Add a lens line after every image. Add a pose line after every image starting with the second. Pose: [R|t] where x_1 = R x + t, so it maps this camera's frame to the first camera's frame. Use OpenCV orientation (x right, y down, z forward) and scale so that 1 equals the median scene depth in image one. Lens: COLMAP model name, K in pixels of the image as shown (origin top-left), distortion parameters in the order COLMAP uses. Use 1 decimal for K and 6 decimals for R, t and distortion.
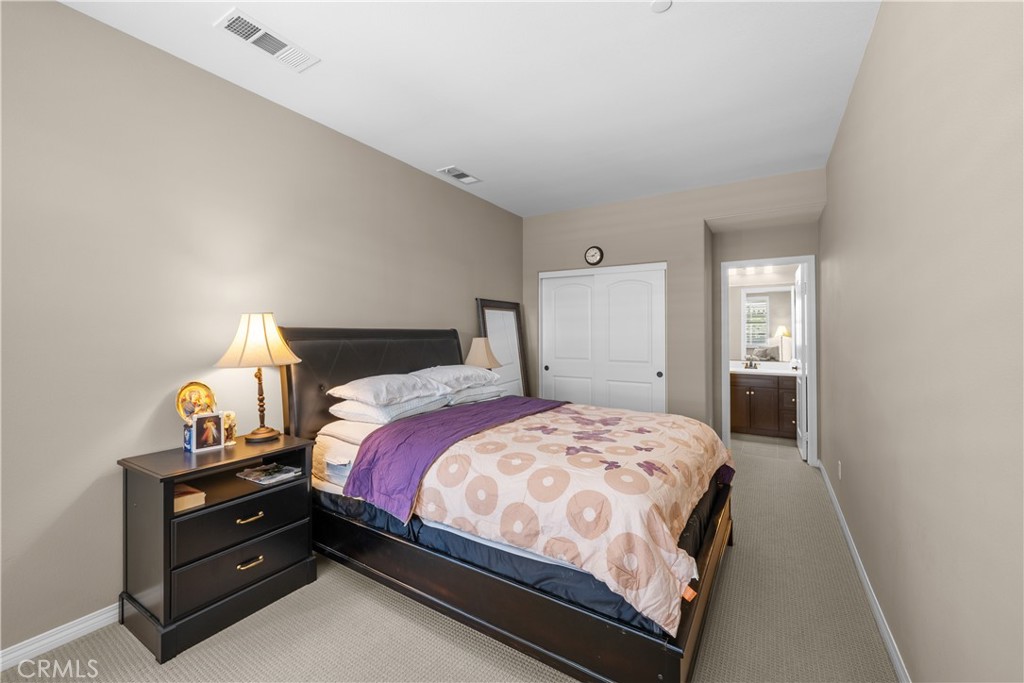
lens RADIAL K [[411.5, 0, 511.5], [0, 411.5, 337.2], [0, 0, 1]] dist [-0.003401, 0.000011]
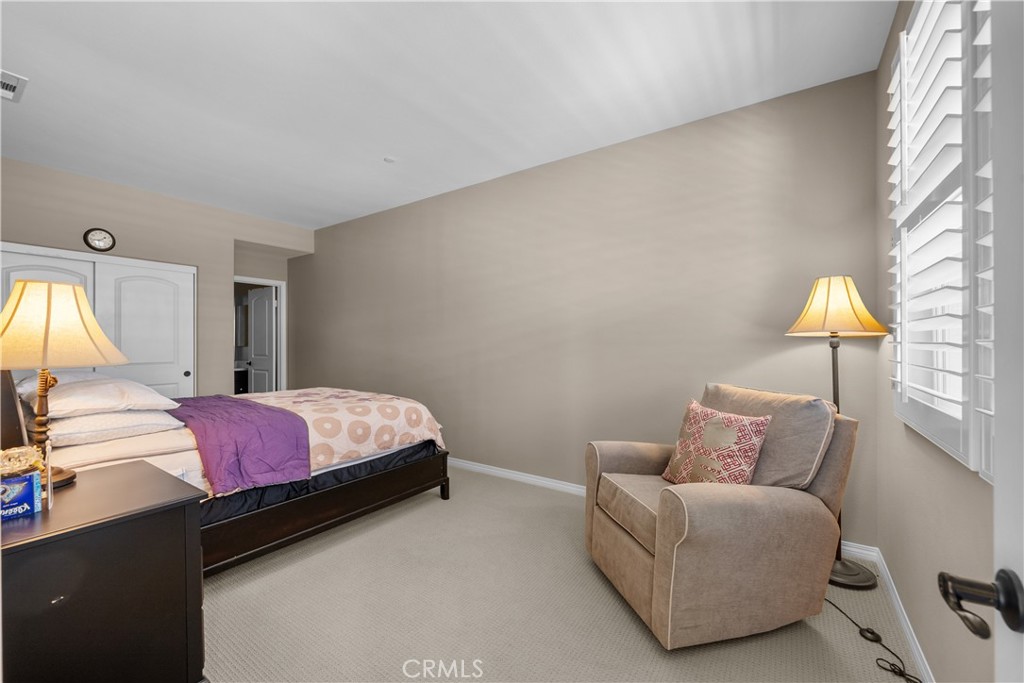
lens RADIAL K [[411.5, 0, 509.2], [0, 411.5, 341.8], [0, 0, 1]] dist [-0.003401, 0.000011]
pose [[0.044602, 0.005692, 0.998989, -1.592978], [0.008968, 0.999941, -0.006098, 0.059253], [-0.998965, 0.009231, 0.044548, 0.359526]]
